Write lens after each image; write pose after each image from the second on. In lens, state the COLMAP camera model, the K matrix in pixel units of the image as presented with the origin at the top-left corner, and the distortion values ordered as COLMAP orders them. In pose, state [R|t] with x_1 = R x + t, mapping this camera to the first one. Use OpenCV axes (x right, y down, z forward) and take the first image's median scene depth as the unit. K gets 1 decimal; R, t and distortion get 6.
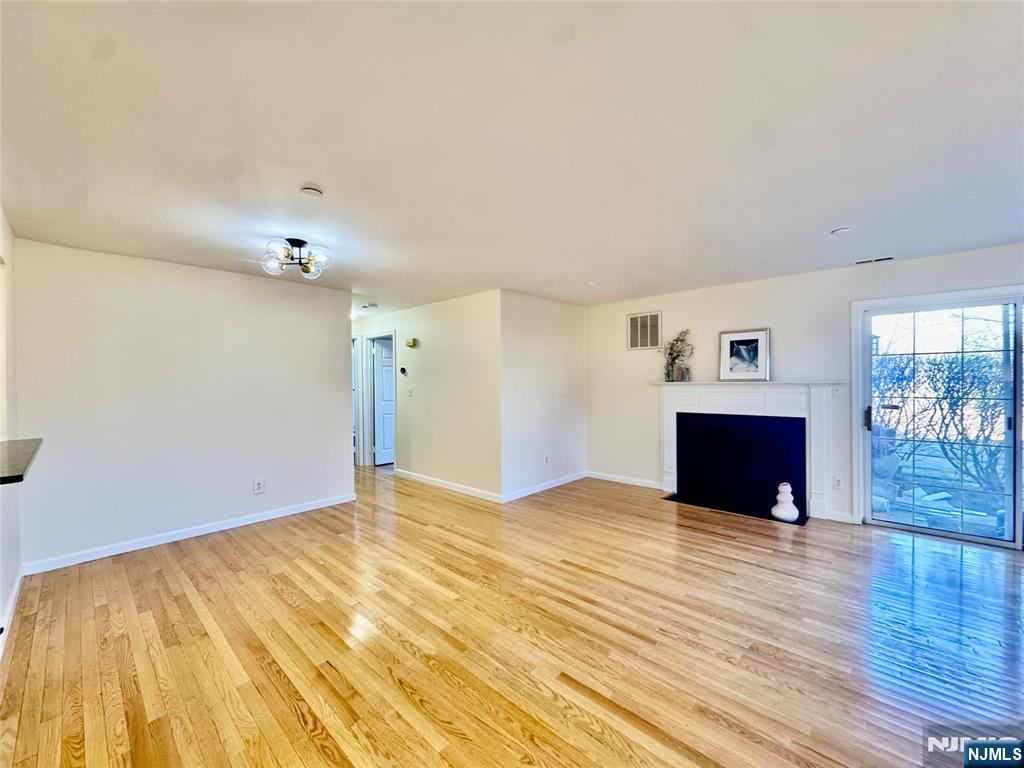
lens RADIAL K [[408.4, 0, 512.1], [0, 408.4, 383.0], [0, 0, 1]] dist [-0.006503, 0.001255]
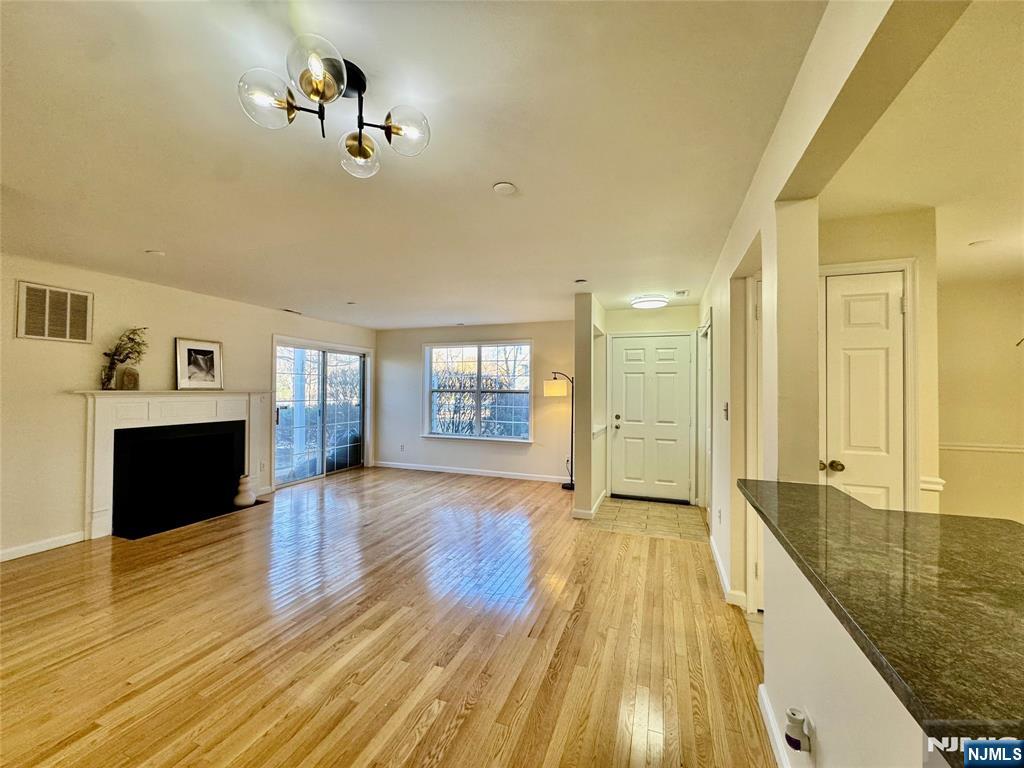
lens RADIAL K [[408.4, 0, 512.6], [0, 408.4, 382.1], [0, 0, 1]] dist [-0.006503, 0.001255]
pose [[-0.382229, 0.022856, 0.923785, -0.734910], [0.001254, 0.999706, -0.024215, 0.001207], [-0.924067, -0.008097, -0.382146, 0.724070]]
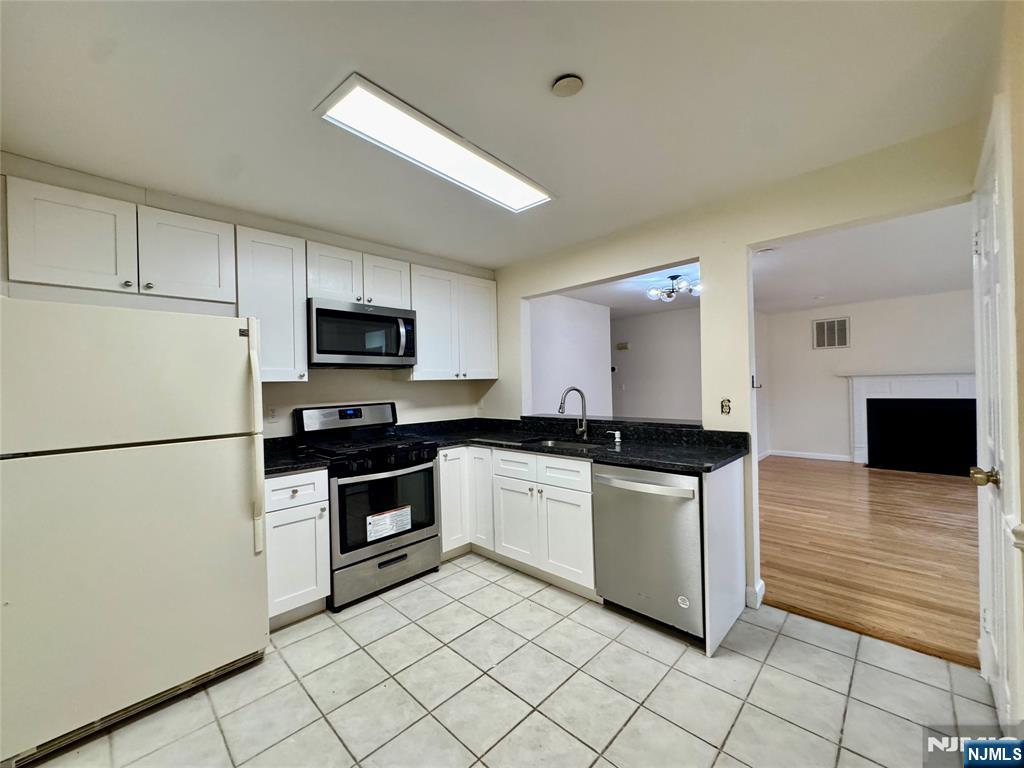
lens RADIAL K [[408.4, 0, 515.4], [0, 408.4, 383.7], [0, 0, 1]] dist [-0.006503, 0.001255]
pose [[0.999467, -0.018463, -0.026910, -0.763642], [0.018156, 0.999768, -0.011572, 0.026786], [0.027118, 0.011077, 0.999571, -0.317897]]
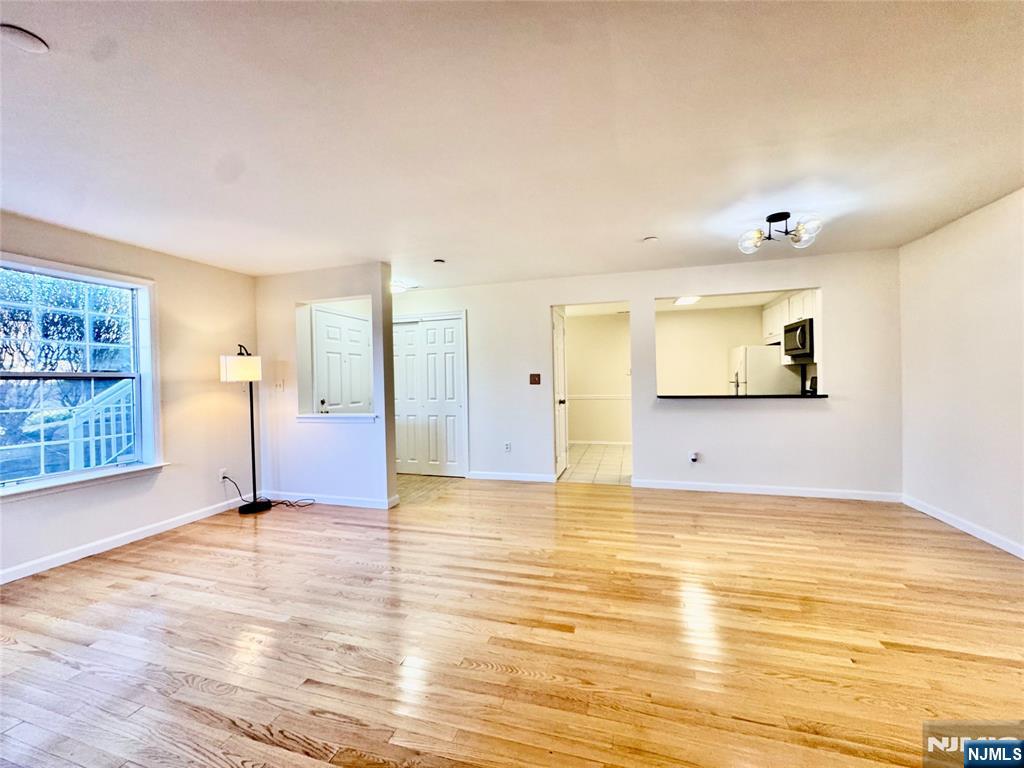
lens RADIAL K [[408.4, 0, 512.4], [0, 408.4, 381.6], [0, 0, 1]] dist [-0.006503, 0.001255]
pose [[-0.897261, 0.032532, -0.440300, 0.368522], [0.026316, 0.999449, 0.020216, 0.015628], [0.440716, 0.006552, -0.897623, 1.172461]]
